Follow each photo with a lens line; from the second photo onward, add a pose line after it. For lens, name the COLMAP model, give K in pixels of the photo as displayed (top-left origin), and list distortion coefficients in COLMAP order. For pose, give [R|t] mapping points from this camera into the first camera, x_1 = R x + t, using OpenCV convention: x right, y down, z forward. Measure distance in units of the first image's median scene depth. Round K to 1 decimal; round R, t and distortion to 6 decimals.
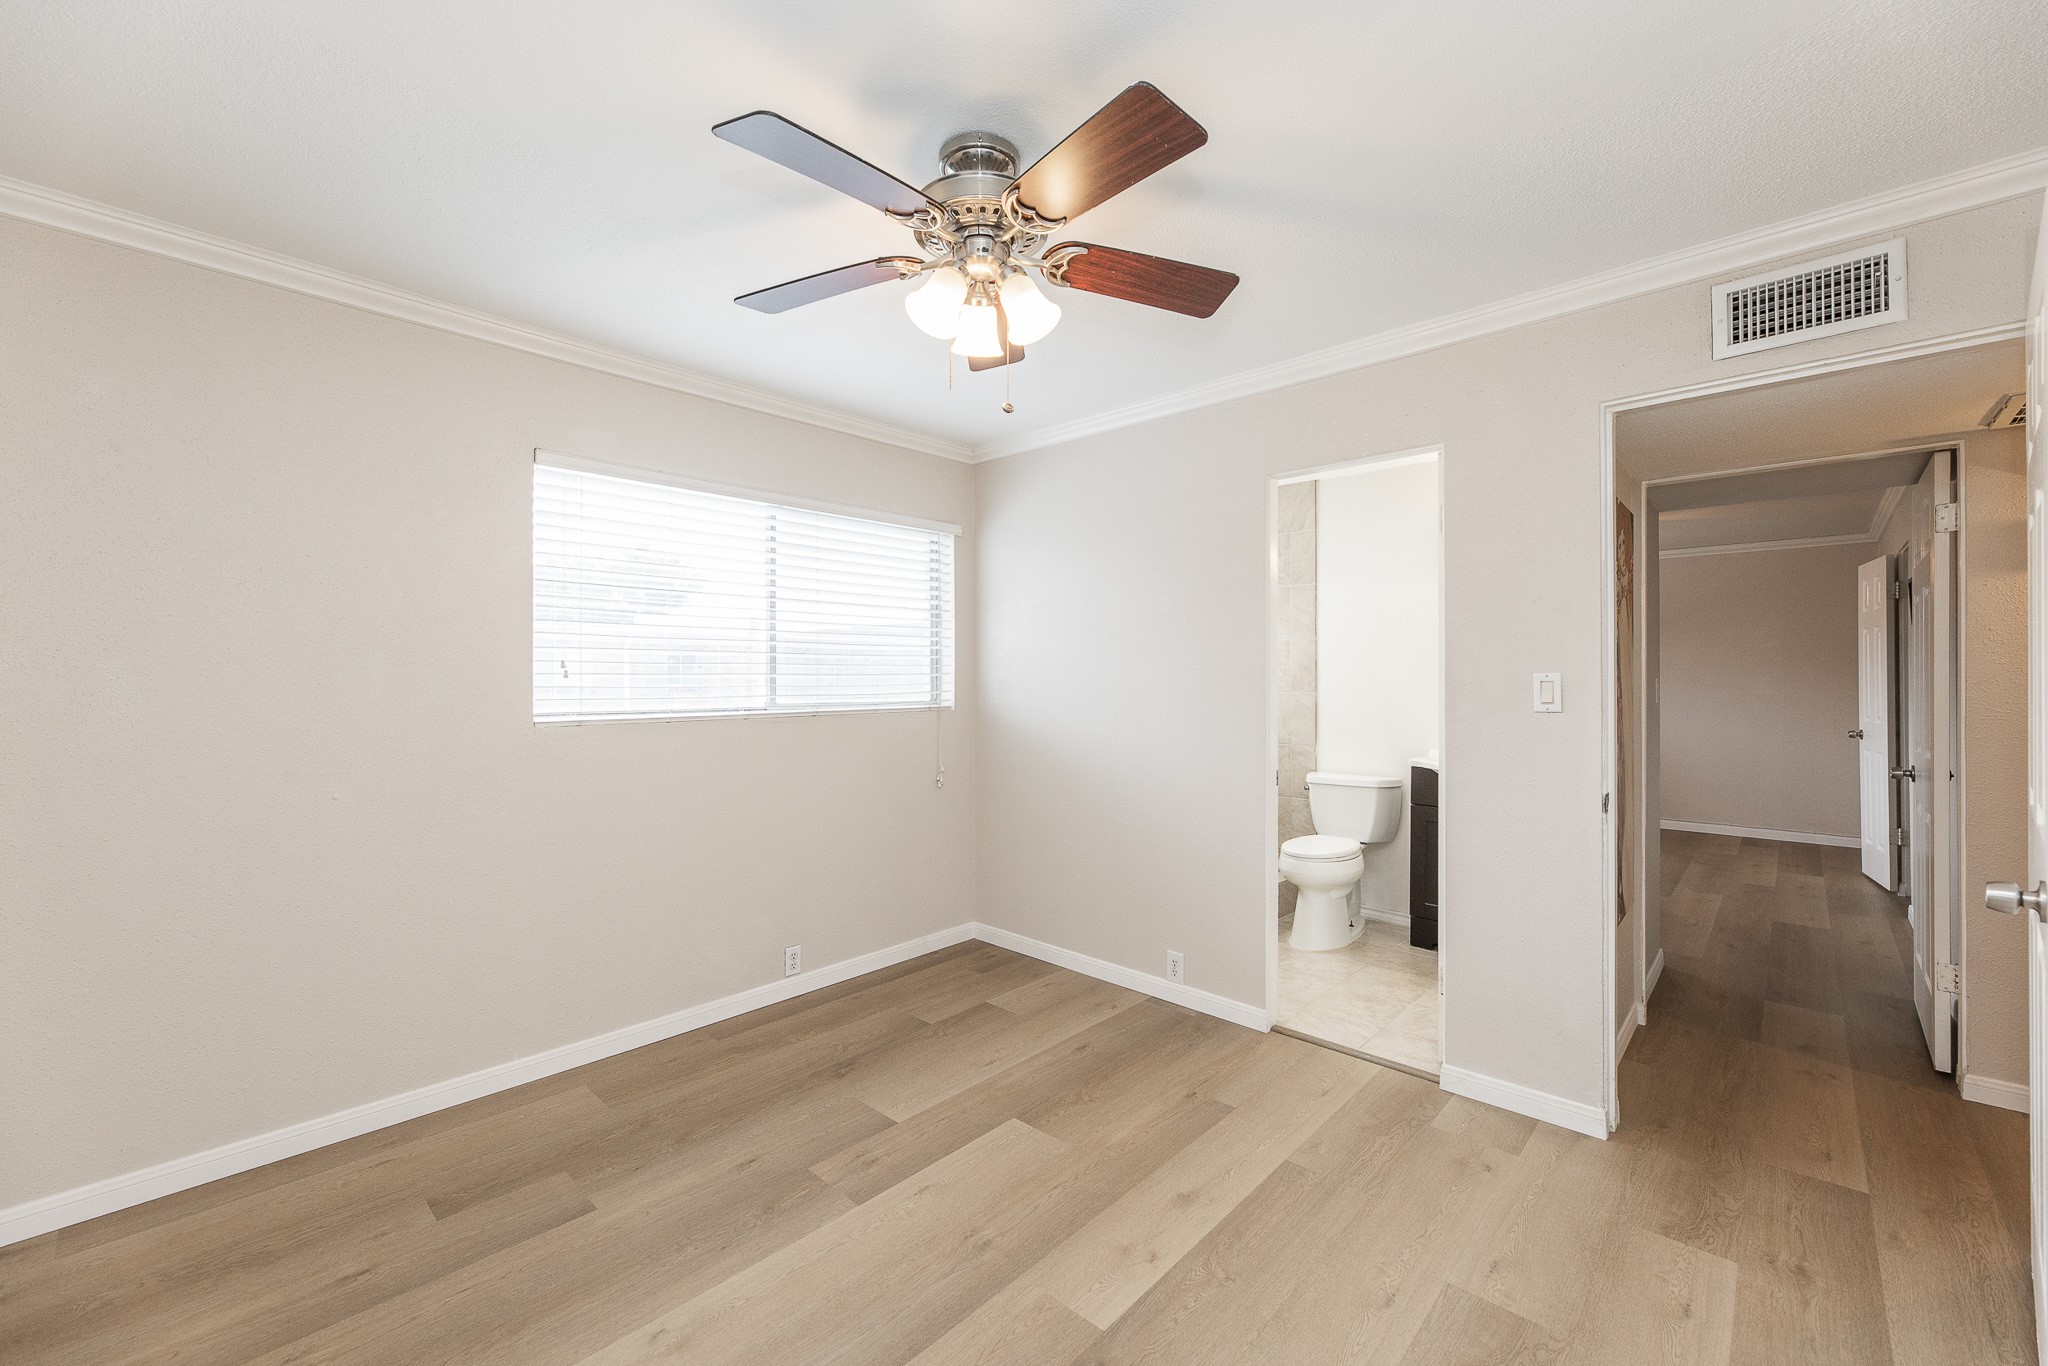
lens RADIAL K [[812.6, 0, 1024.9], [0, 812.6, 672.4], [0, 0, 1]] dist [-0.011914, 0.000072]
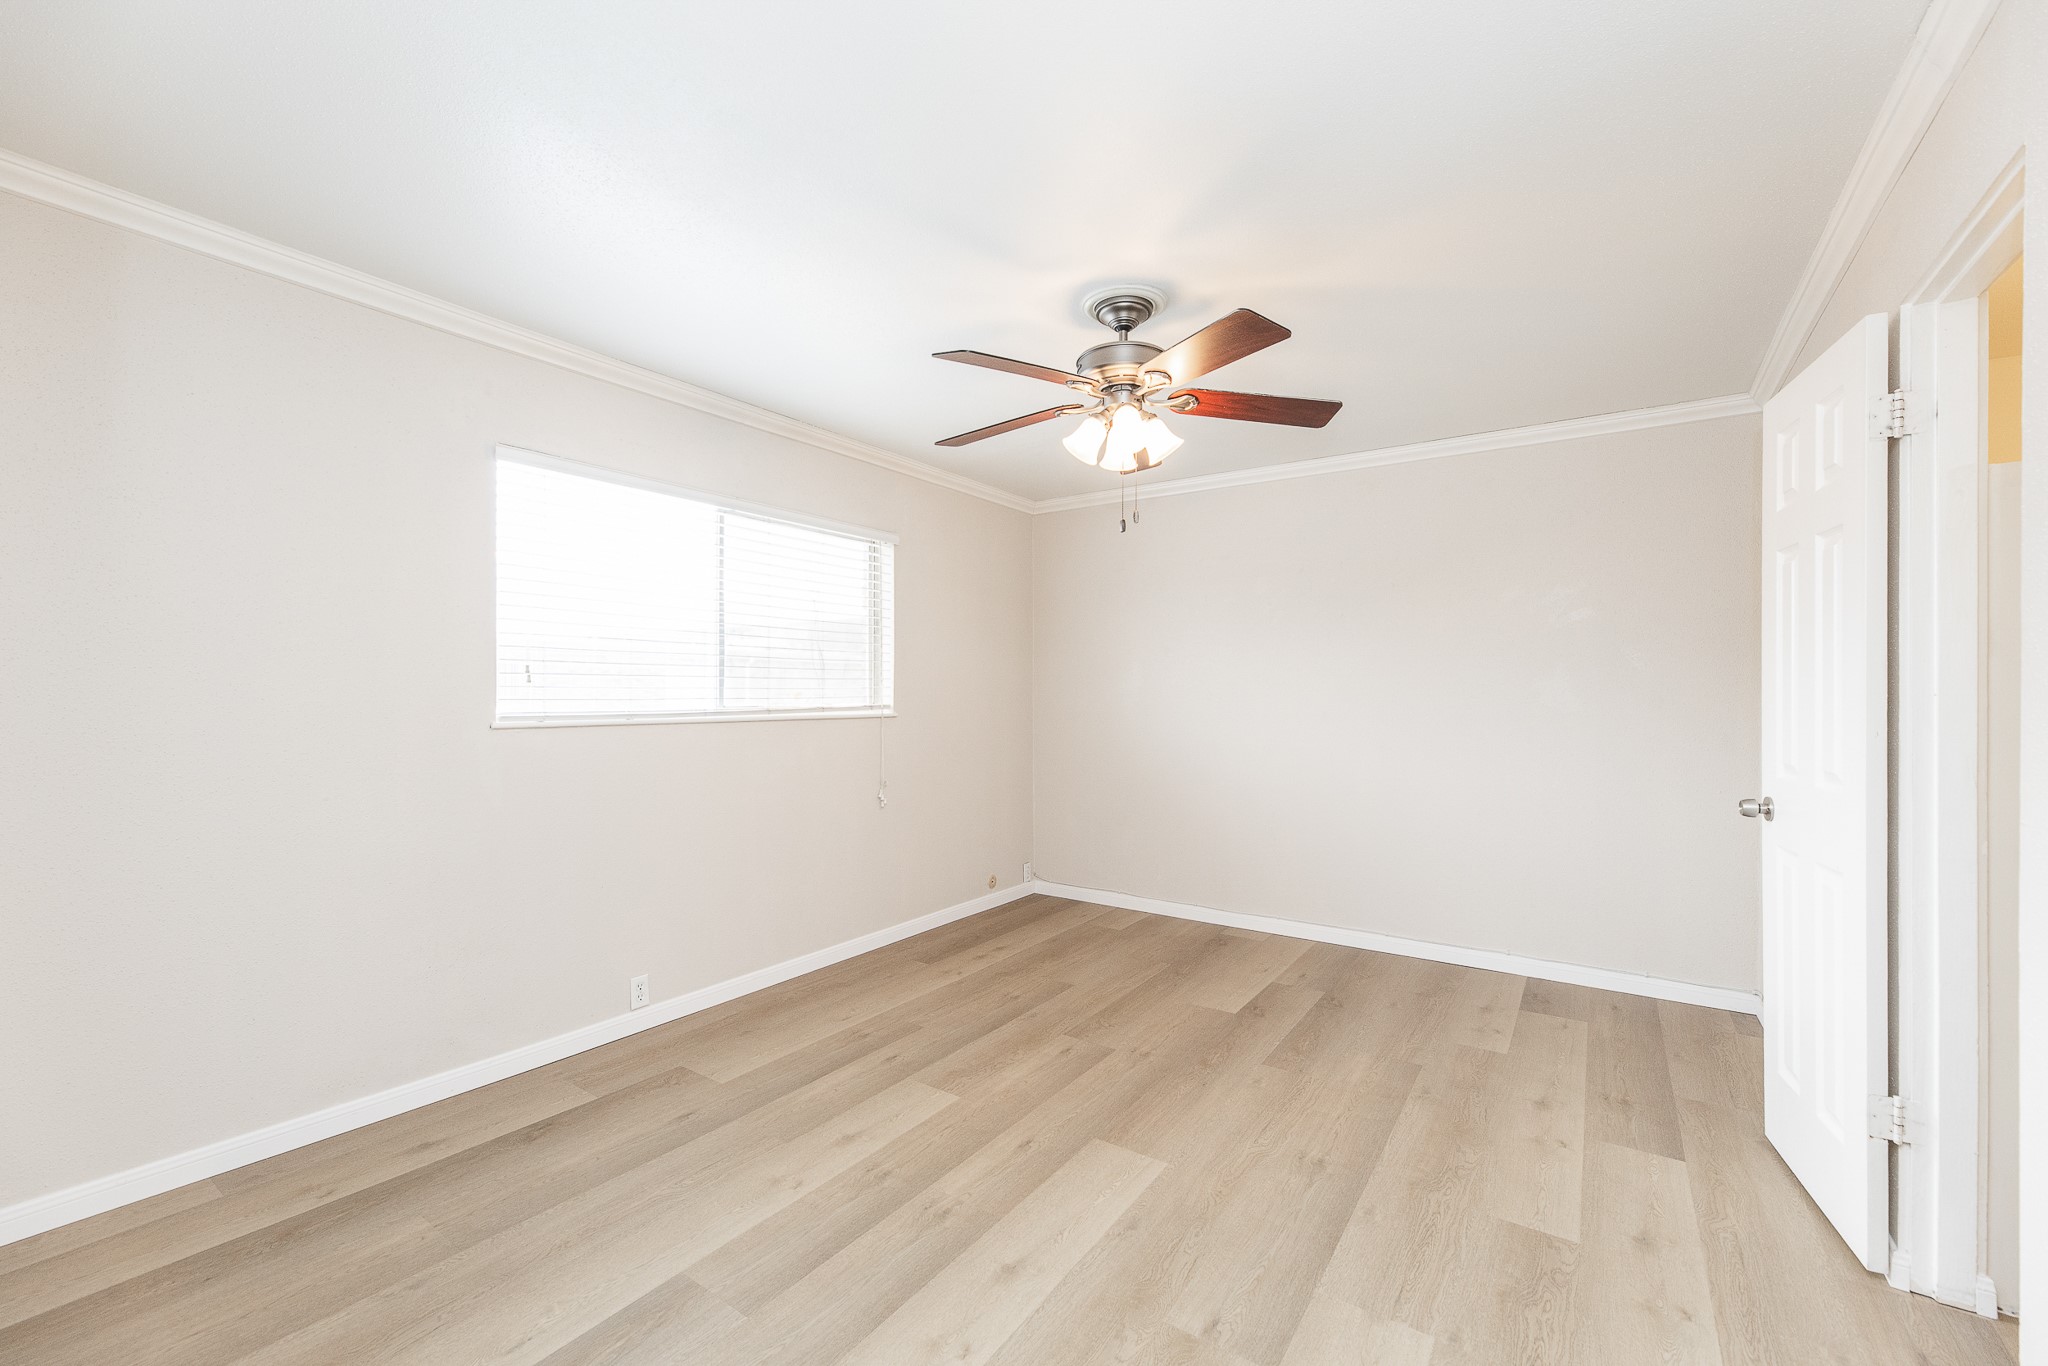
lens RADIAL K [[836.5, 0, 1032.8], [0, 836.5, 682.1], [0, 0, 1]] dist [0.001720, -0.000290]
pose [[0.990100, 0.019673, 0.138982, -0.100006], [-0.020067, 0.999798, 0.001434, -0.000589], [-0.138925, -0.004209, 0.990294, -0.110715]]
